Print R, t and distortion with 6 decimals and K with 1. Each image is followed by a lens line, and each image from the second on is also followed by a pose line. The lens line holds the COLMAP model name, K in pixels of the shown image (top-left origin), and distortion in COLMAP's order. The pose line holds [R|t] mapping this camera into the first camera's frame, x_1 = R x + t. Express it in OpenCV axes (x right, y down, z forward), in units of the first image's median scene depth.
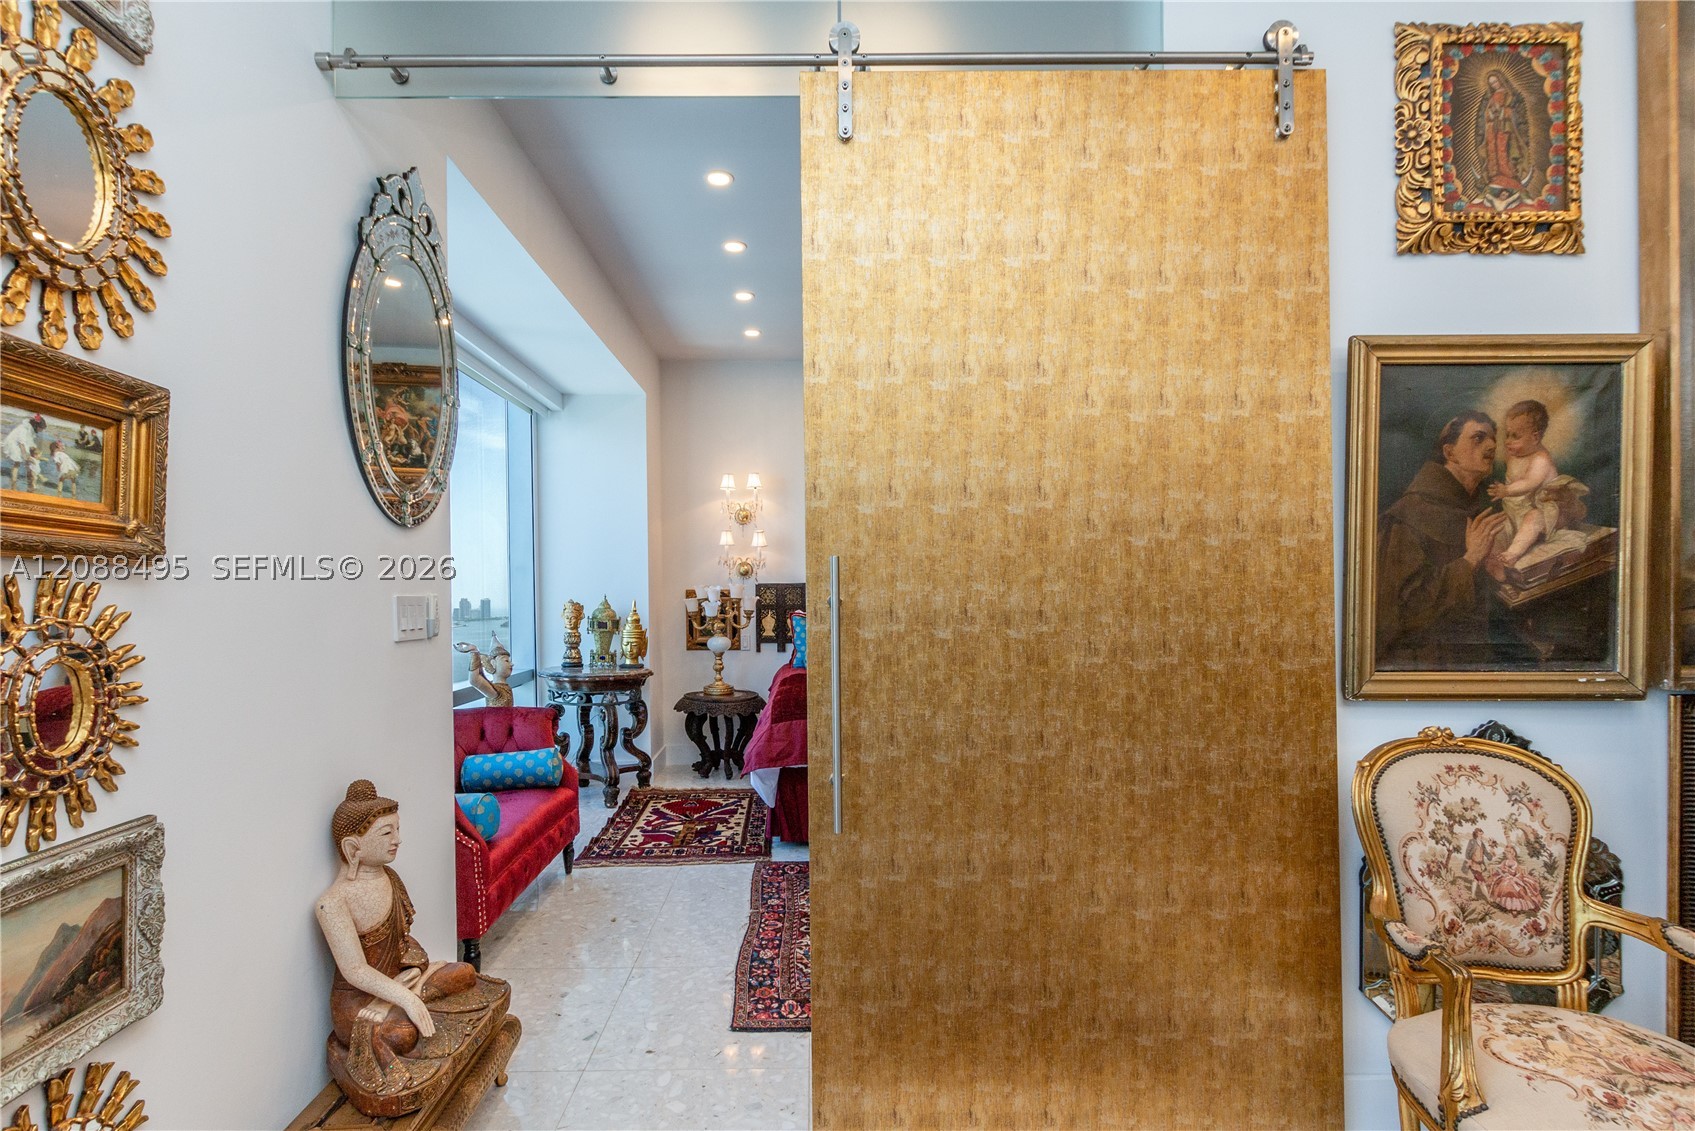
lens RADIAL K [[787.8, 0, 833.9], [0, 787.8, 599.6], [0, 0, 1]] dist [0.003840, -0.002420]
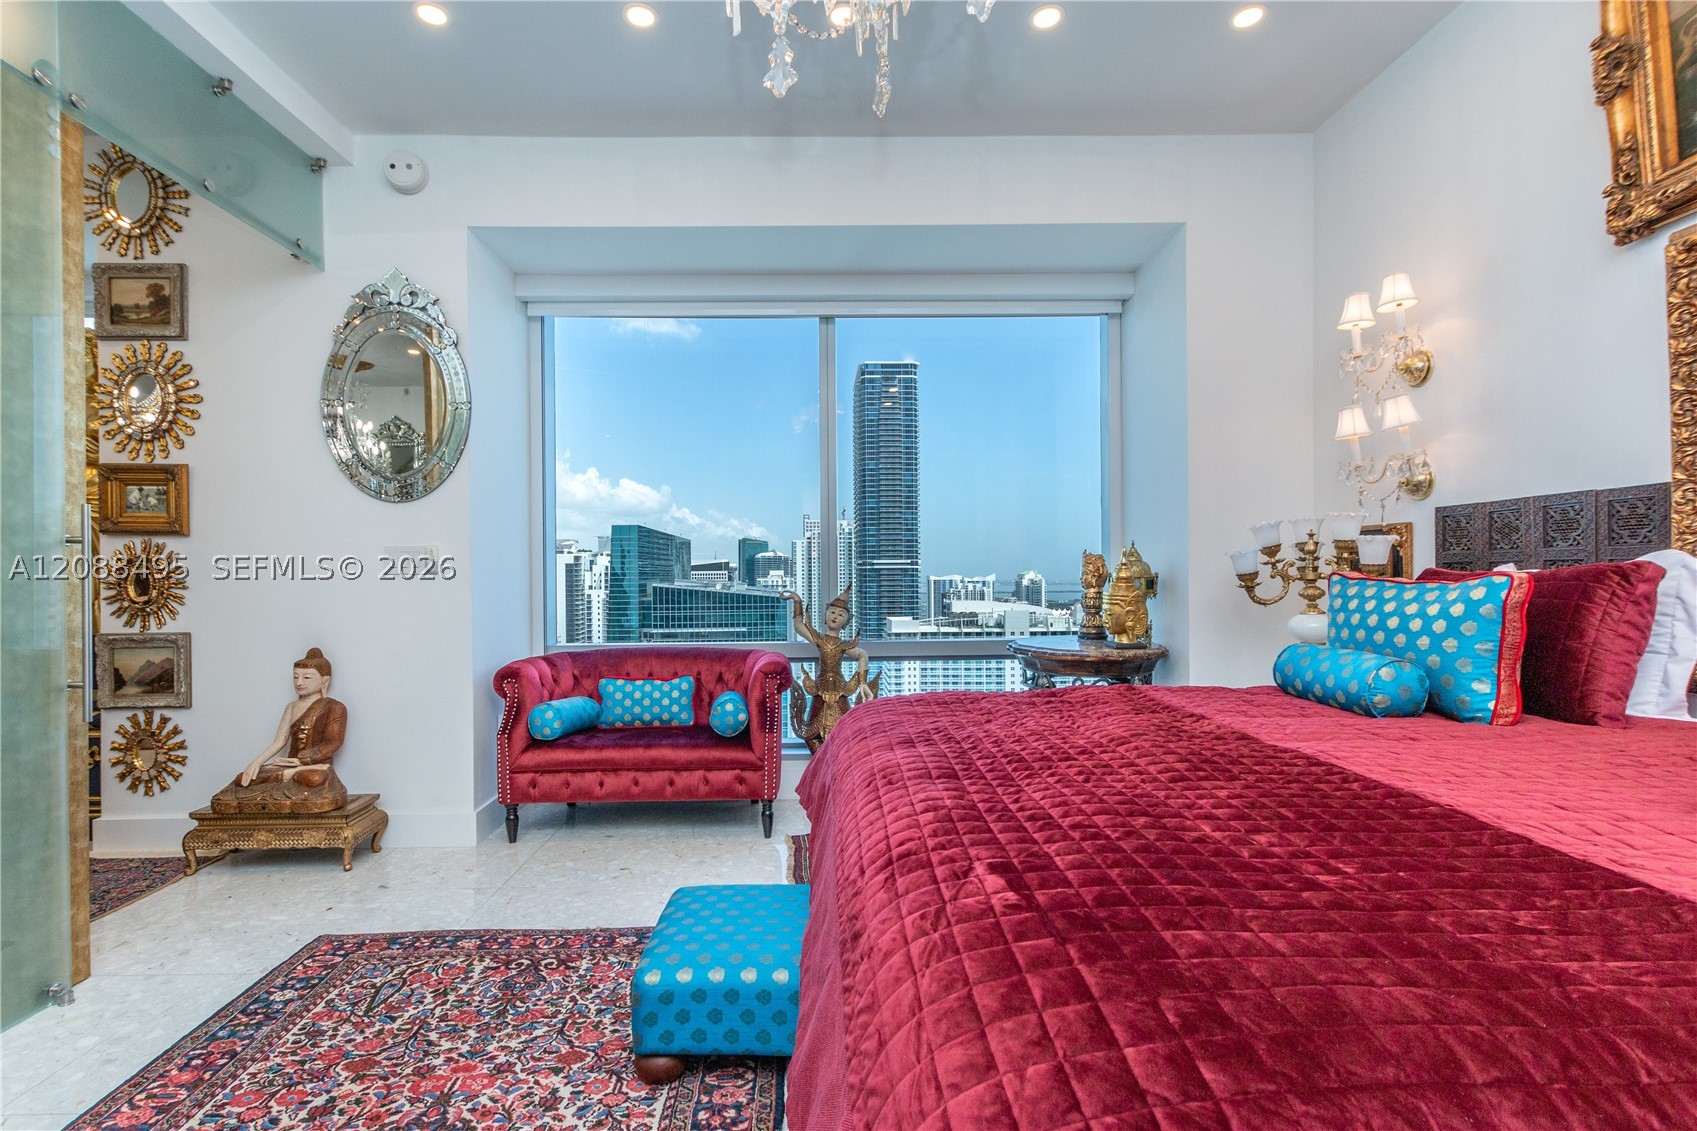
lens RADIAL K [[788.8, 0, 840.6], [0, 788.8, 574.5], [0, 0, 1]] dist [0.003840, -0.002420]
pose [[0.033938, 0.011752, -0.999355, 0.395567], [-0.000926, 0.999931, 0.011727, 0.011658], [0.999424, 0.000527, 0.033947, 0.676045]]
